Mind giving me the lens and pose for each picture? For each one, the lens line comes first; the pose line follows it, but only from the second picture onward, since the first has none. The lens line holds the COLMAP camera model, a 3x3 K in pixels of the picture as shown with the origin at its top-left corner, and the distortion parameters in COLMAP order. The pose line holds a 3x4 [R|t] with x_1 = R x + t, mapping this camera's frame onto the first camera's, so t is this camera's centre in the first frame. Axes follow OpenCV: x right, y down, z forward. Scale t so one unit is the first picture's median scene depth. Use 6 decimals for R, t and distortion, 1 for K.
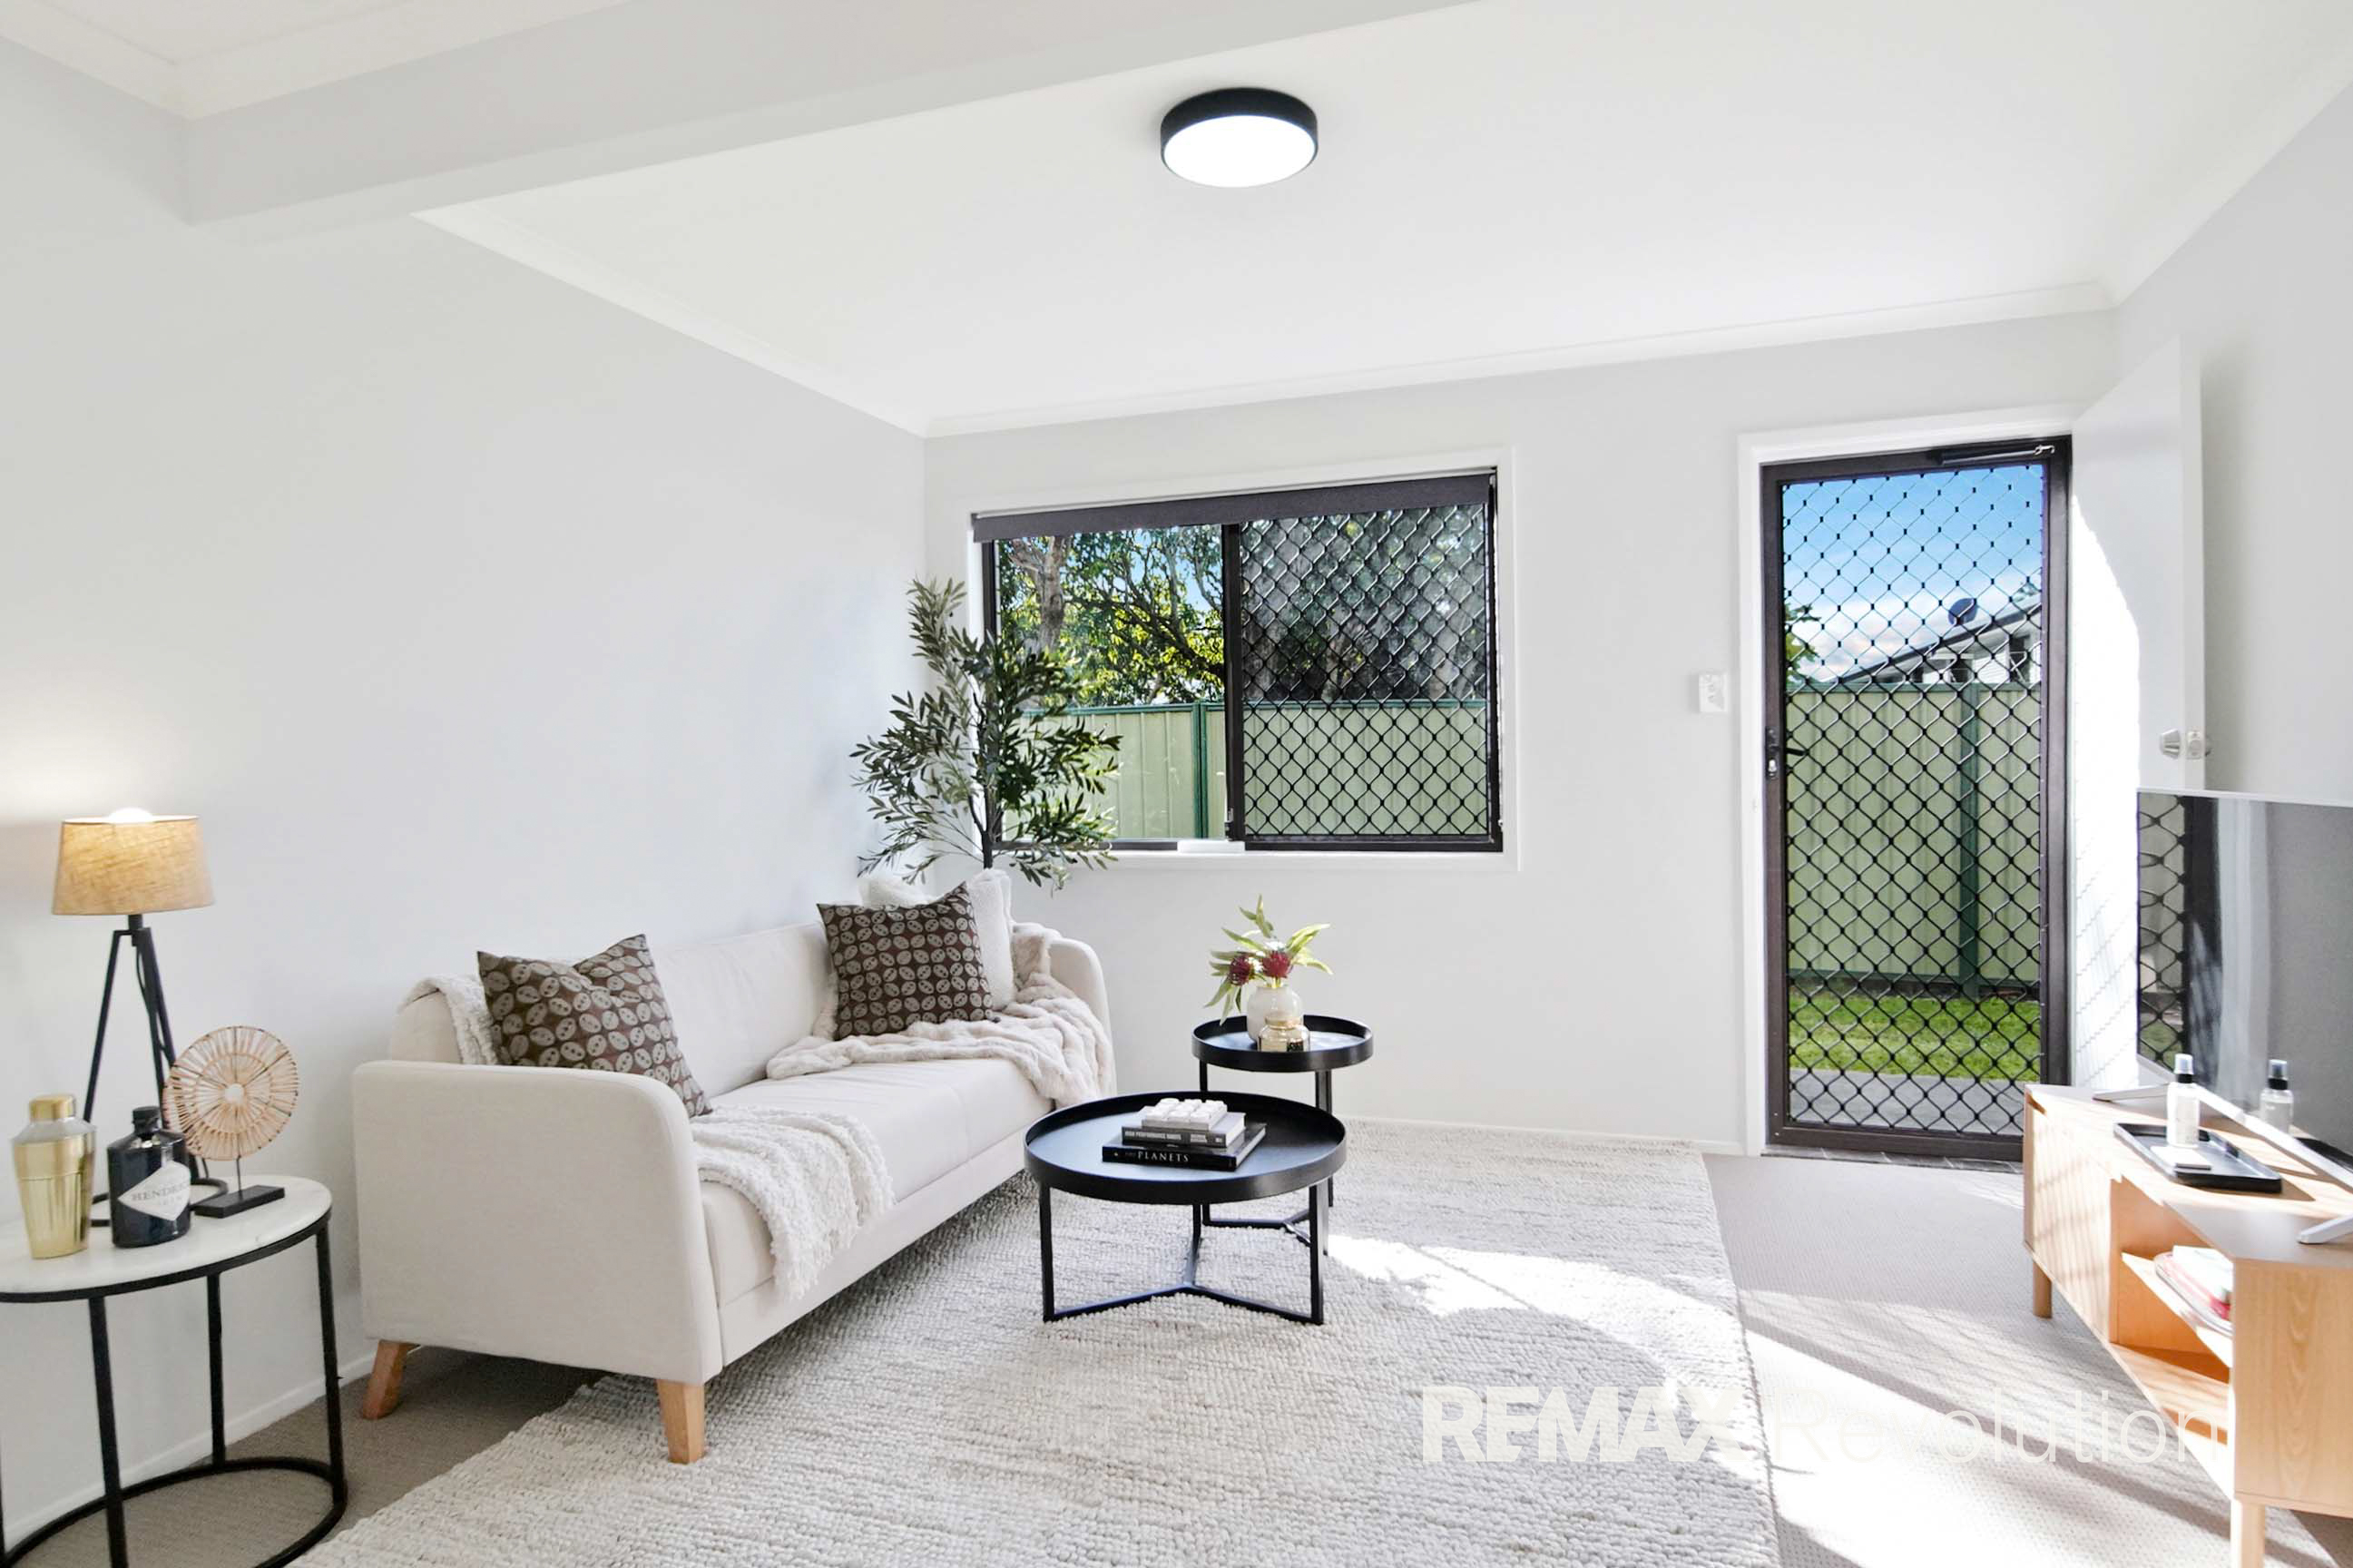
lens RADIAL K [[1329.3, 0, 1179.3], [0, 1329.3, 798.5], [0, 0, 1]] dist [0.008745, 0.001106]
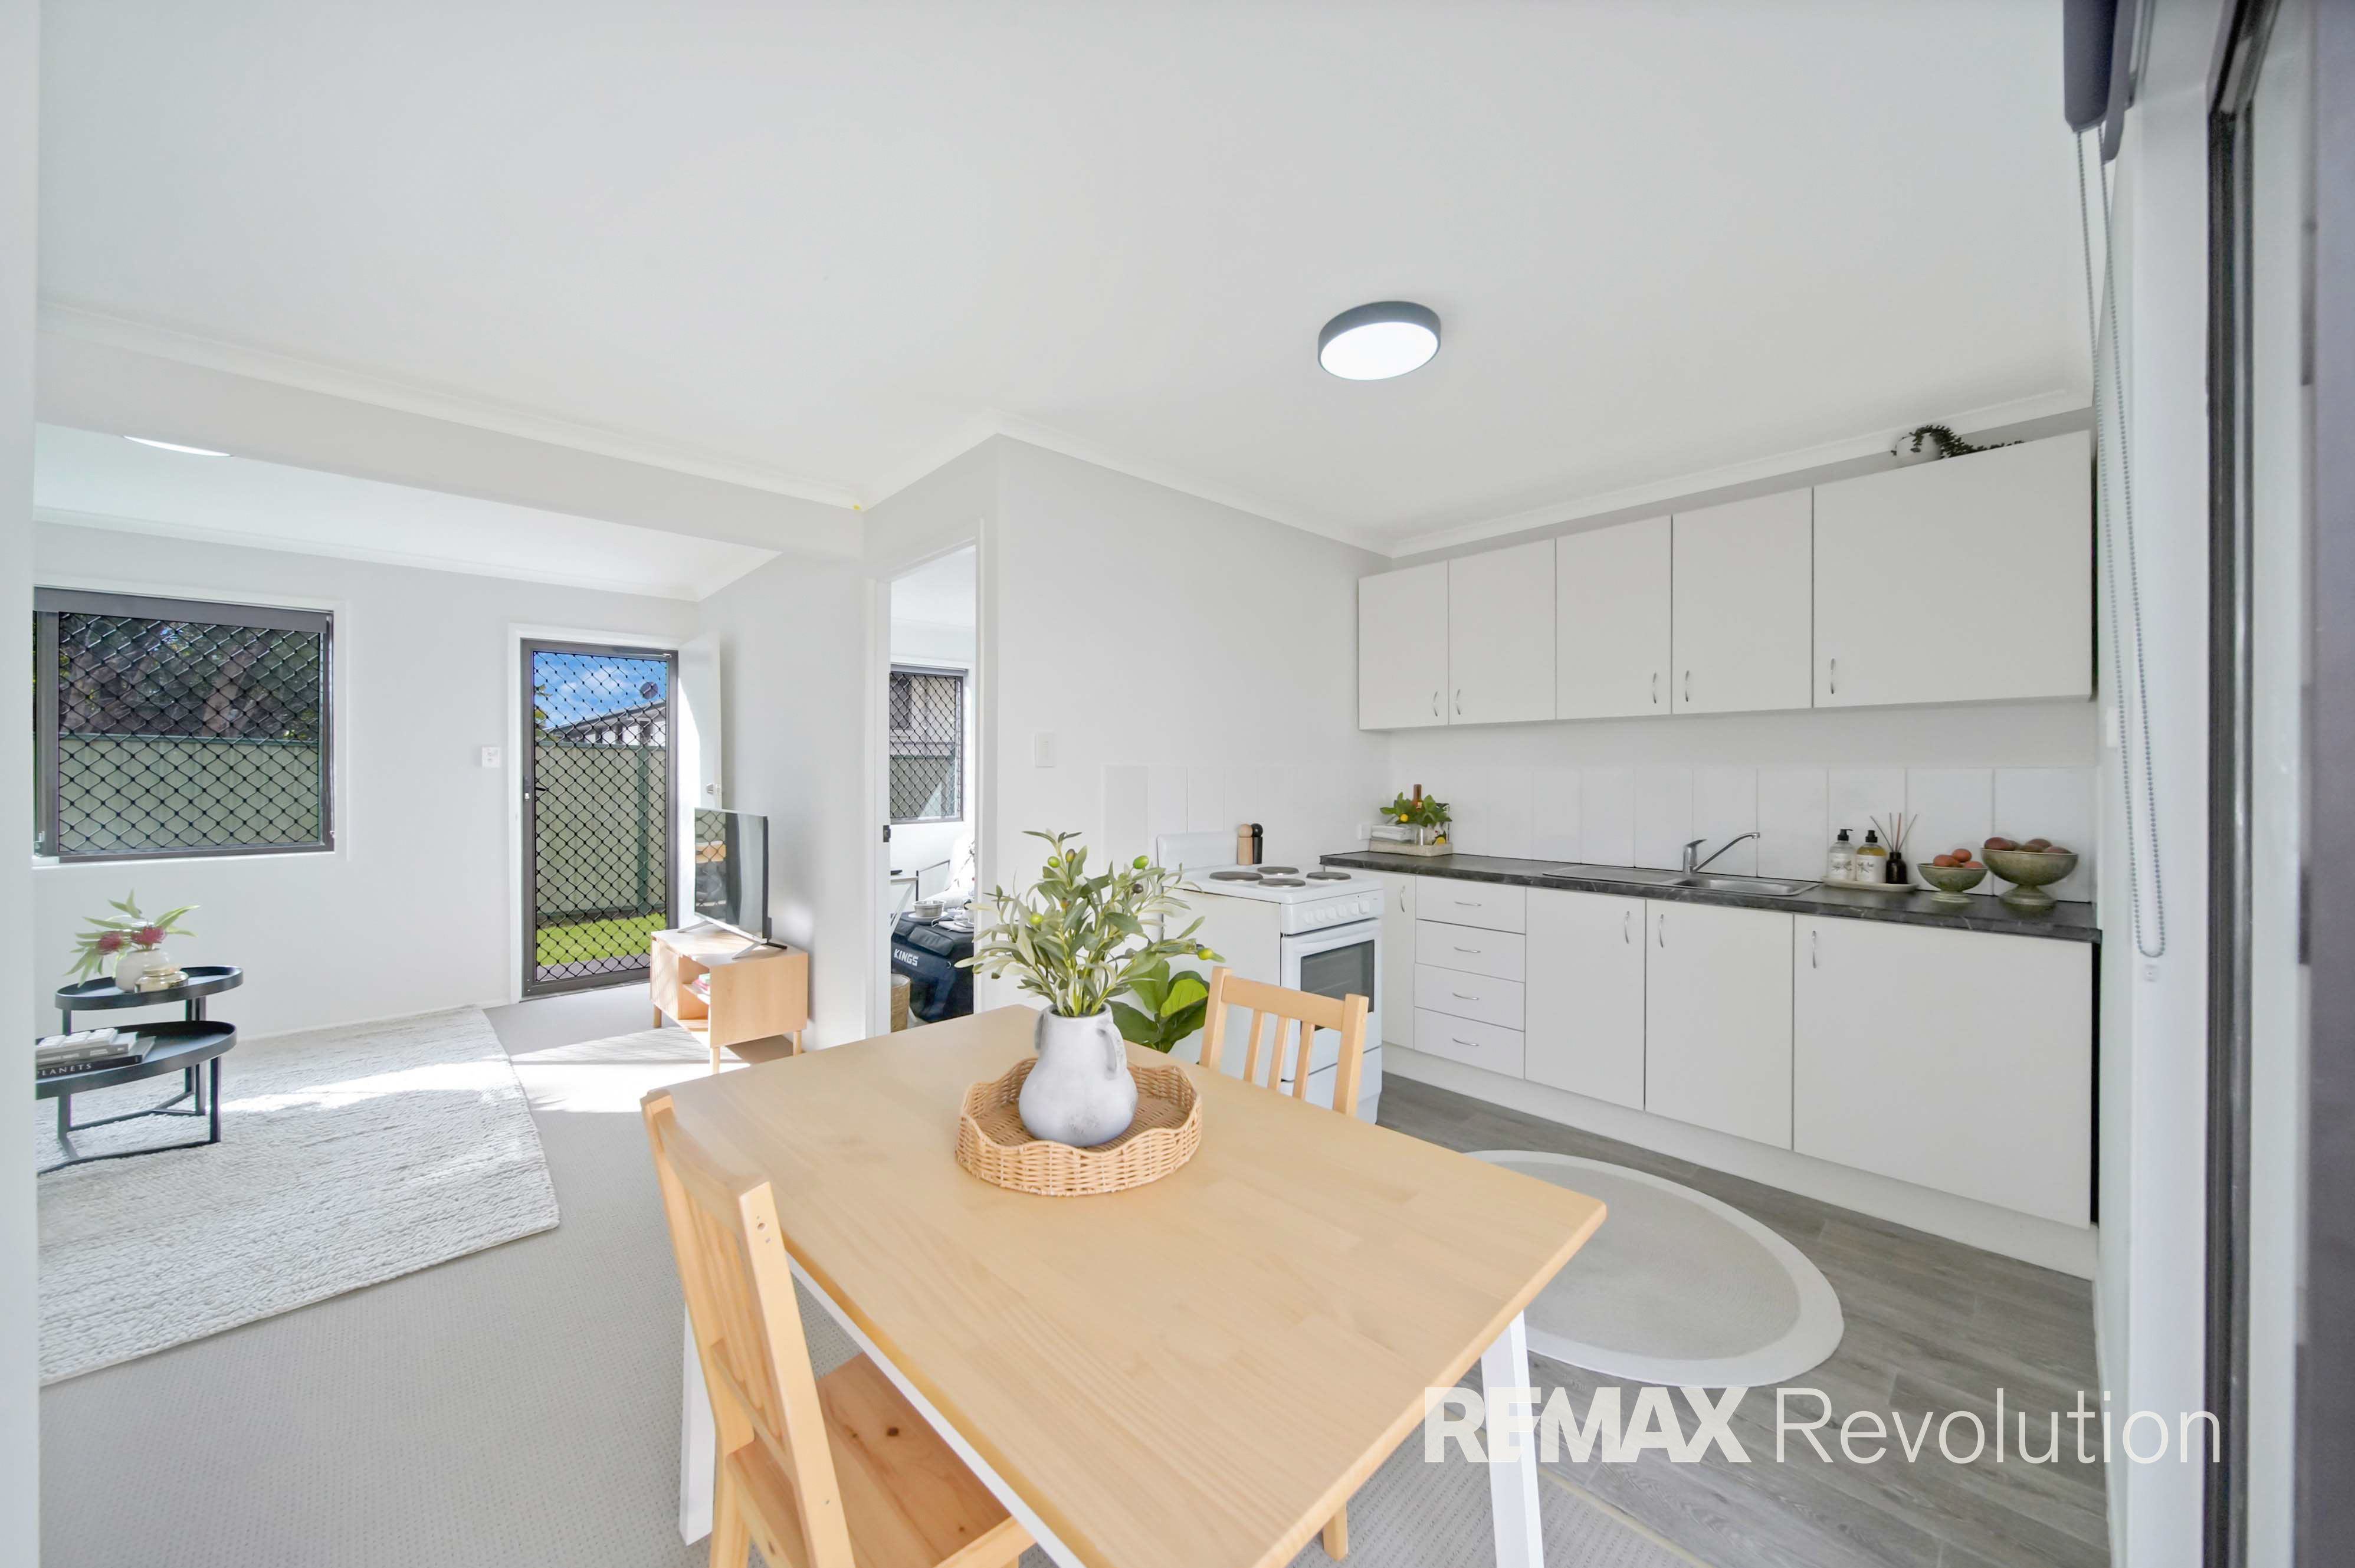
lens RADIAL K [[823.8, 0, 1177.0], [0, 823.8, 769.6], [0, 0, 1]] dist [-0.000416, -0.004038]
pose [[0.455620, 0.018298, 0.889986, -0.195551], [0.017645, 0.999407, -0.029581, -0.012263], [-0.890000, 0.029182, 0.455026, -0.398602]]
